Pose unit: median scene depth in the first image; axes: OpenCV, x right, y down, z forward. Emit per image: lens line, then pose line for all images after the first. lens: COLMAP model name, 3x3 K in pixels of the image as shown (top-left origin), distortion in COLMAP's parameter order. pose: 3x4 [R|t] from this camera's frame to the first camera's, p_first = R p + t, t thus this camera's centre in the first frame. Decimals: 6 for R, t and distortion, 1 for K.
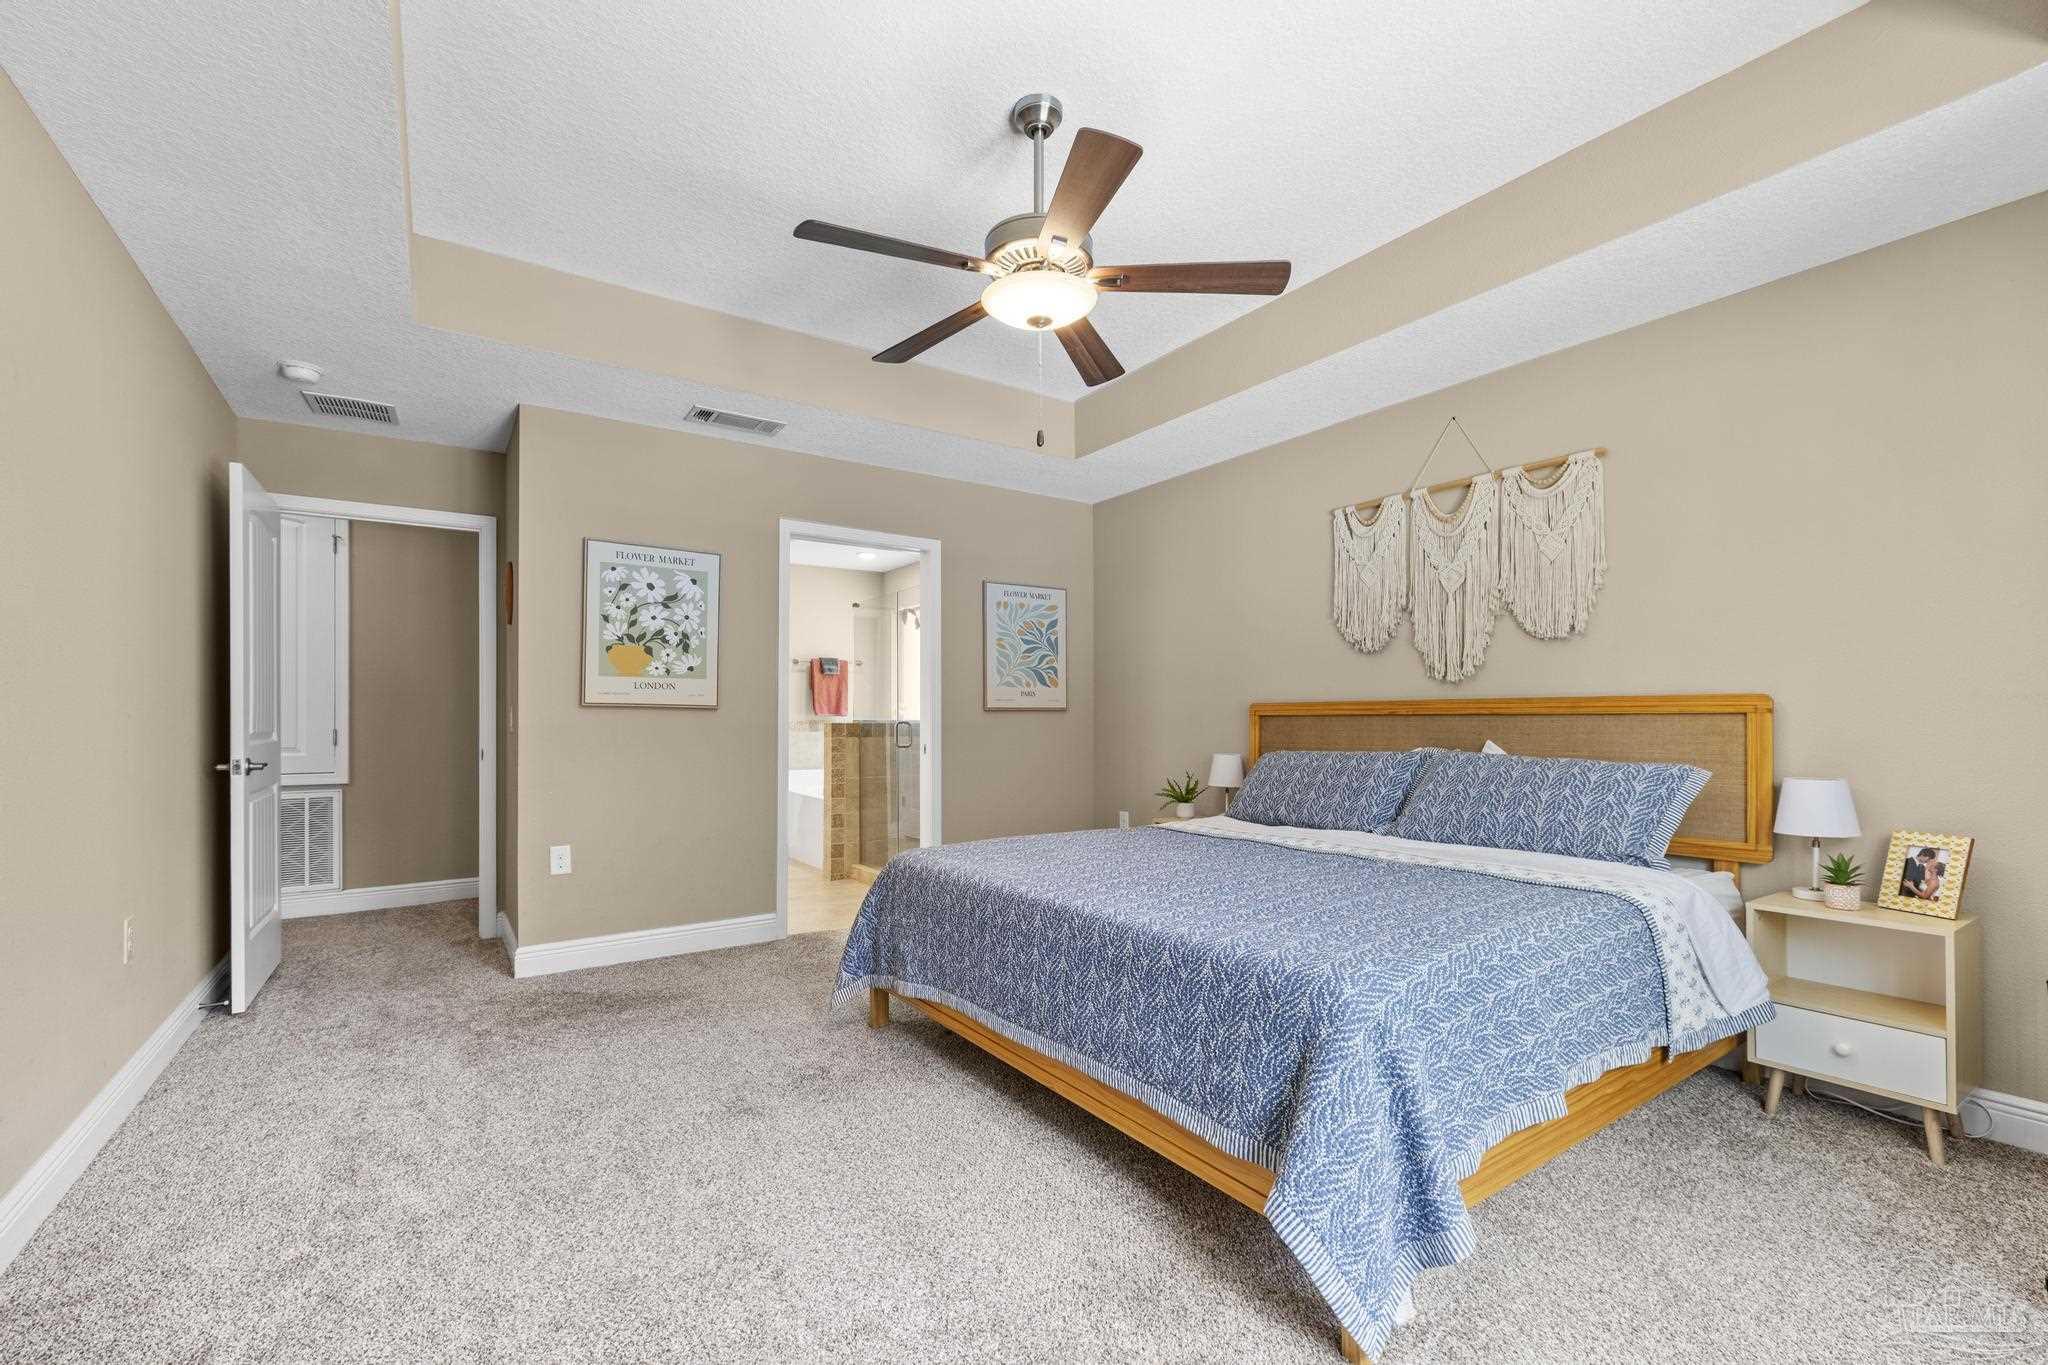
lens RADIAL K [[861.8, 0, 1022.4], [0, 861.8, 697.5], [0, 0, 1]] dist [0.000550, 0.001905]
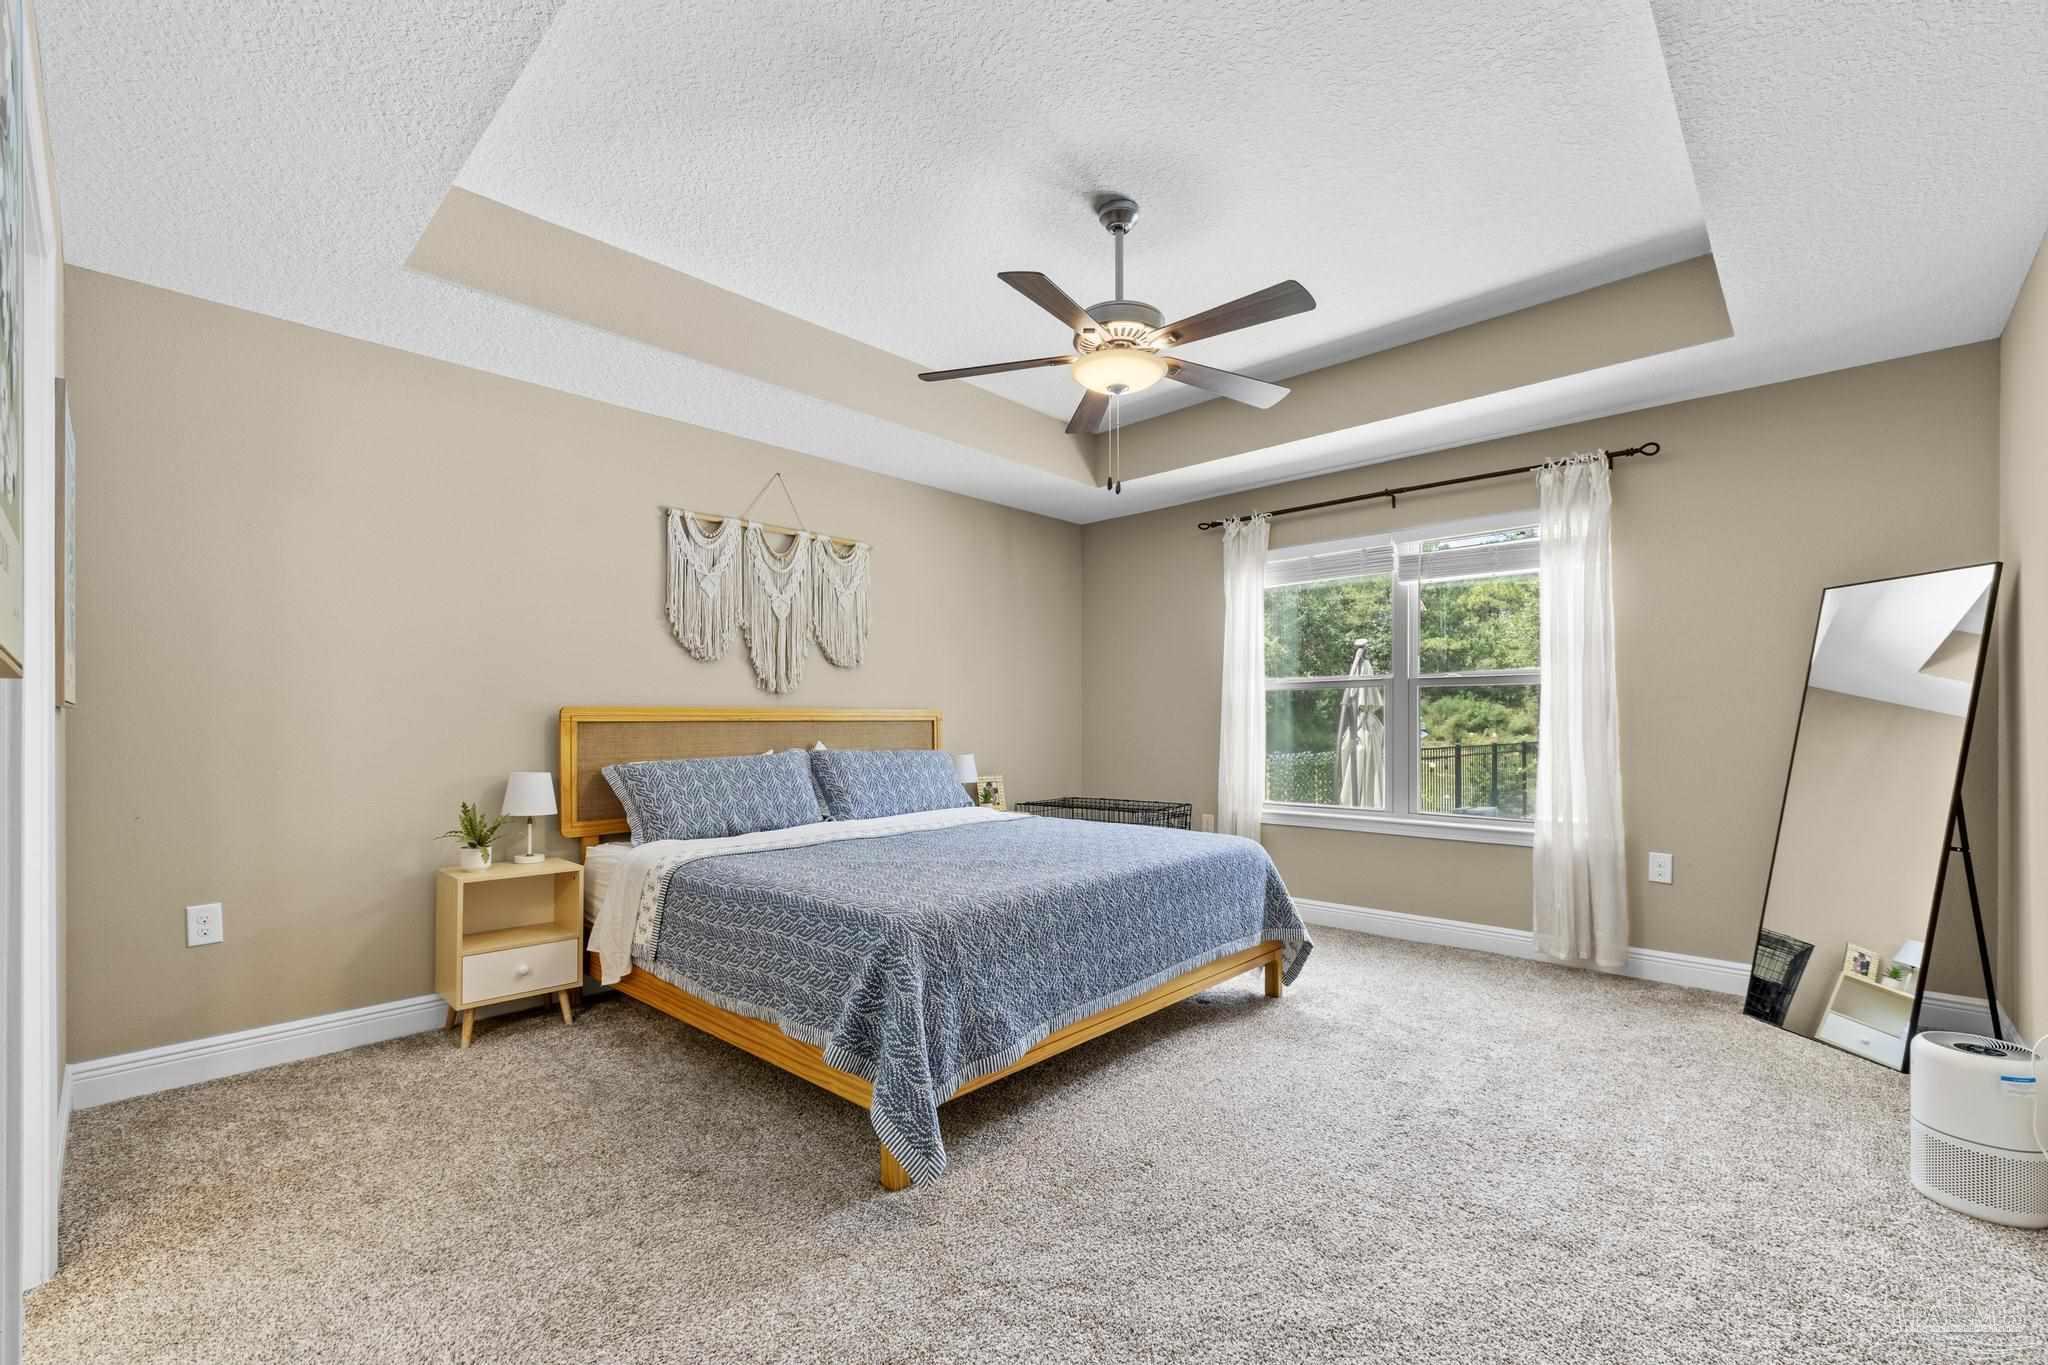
lens RADIAL K [[861.8, 0, 1000.4], [0, 861.8, 721.9], [0, 0, 1]] dist [0.000550, 0.001905]
pose [[-0.197751, -0.001273, 0.980252, -0.732649], [-0.023002, 0.999730, -0.003342, 0.017165], [-0.979982, -0.023209, -0.197727, 0.917088]]
